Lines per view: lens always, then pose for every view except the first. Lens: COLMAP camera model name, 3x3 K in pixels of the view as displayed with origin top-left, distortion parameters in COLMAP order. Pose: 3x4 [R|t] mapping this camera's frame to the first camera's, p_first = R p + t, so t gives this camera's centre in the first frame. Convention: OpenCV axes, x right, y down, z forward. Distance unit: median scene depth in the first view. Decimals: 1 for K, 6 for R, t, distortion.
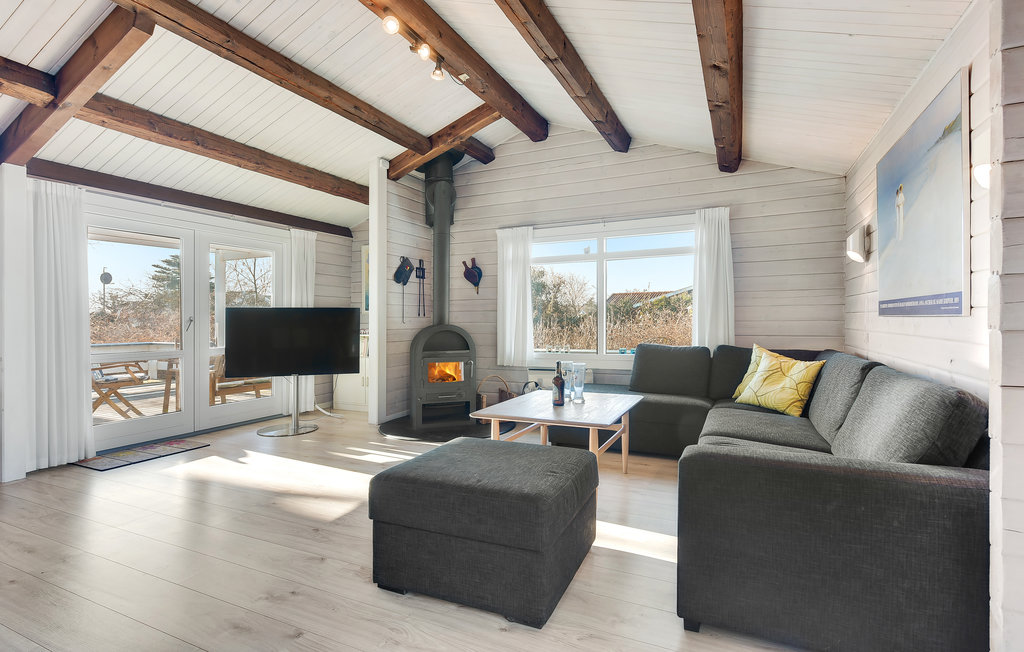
lens RADIAL K [[495.5, 0, 517.5], [0, 495.5, 318.6], [0, 0, 1]] dist [-0.000435, -0.000060]
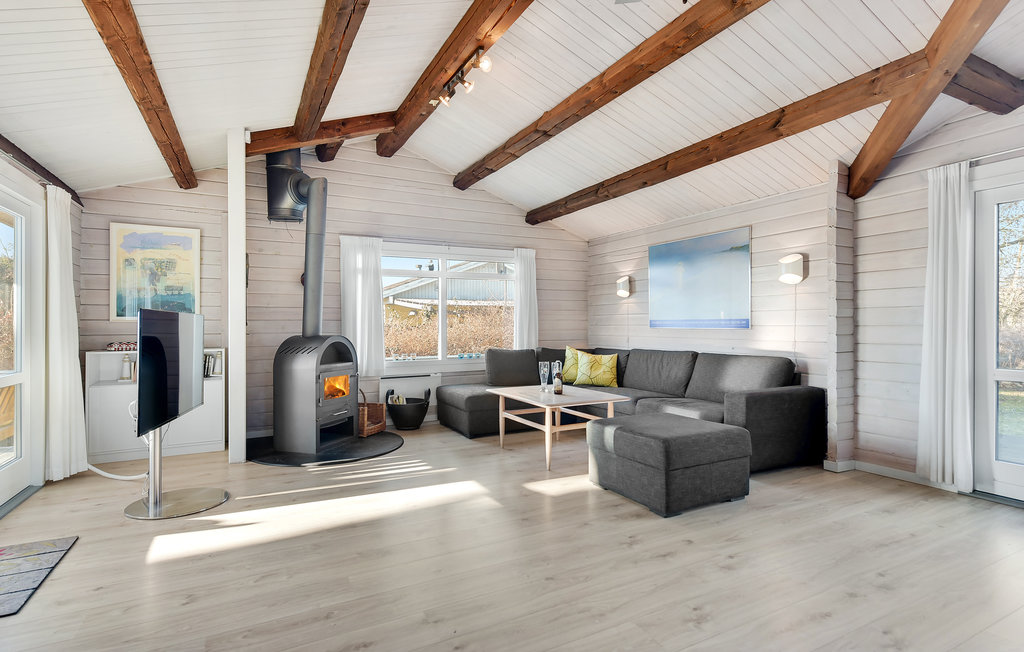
lens RADIAL K [[495.5, 0, 515.1], [0, 495.5, 328.3], [0, 0, 1]] dist [-0.000435, -0.000060]
pose [[0.609086, 0.000194, 0.793104, -0.710213], [-0.002655, 0.999995, 0.001794, -0.003555], [-0.793100, -0.003199, 0.609083, 0.183222]]
